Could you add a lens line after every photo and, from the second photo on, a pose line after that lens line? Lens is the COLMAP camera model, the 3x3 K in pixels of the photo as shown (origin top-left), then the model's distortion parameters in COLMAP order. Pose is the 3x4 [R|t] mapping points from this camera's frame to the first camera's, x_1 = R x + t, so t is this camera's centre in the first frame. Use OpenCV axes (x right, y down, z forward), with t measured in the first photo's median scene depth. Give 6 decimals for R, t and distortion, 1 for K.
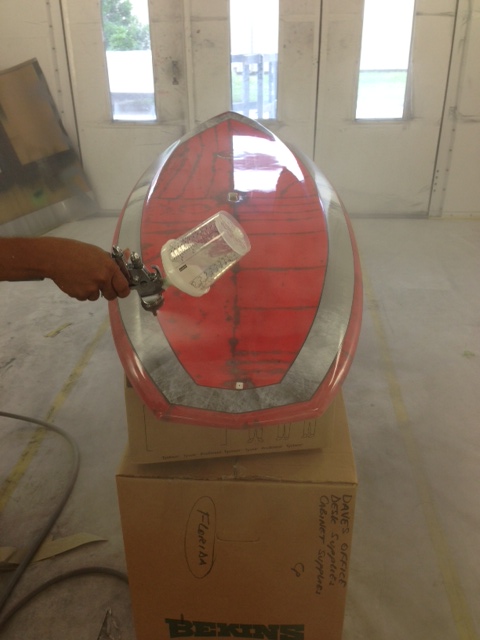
lens RADIAL K [[593.4, 0, 229.9], [0, 593.4, 315.1], [0, 0, 1]] dist [0.036606, 0.000000]
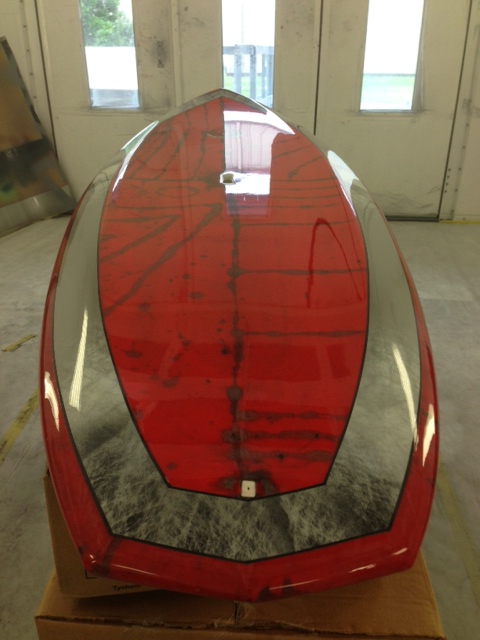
lens RADIAL K [[593.4, 0, 229.1], [0, 593.4, 312.7], [0, 0, 1]] dist [0.036606, 0.000000]
pose [[0.999670, 0.013084, 0.022111, -0.005582], [-0.012769, 0.999816, -0.014287, -0.011544], [-0.022294, 0.014000, 0.999653, 0.176078]]
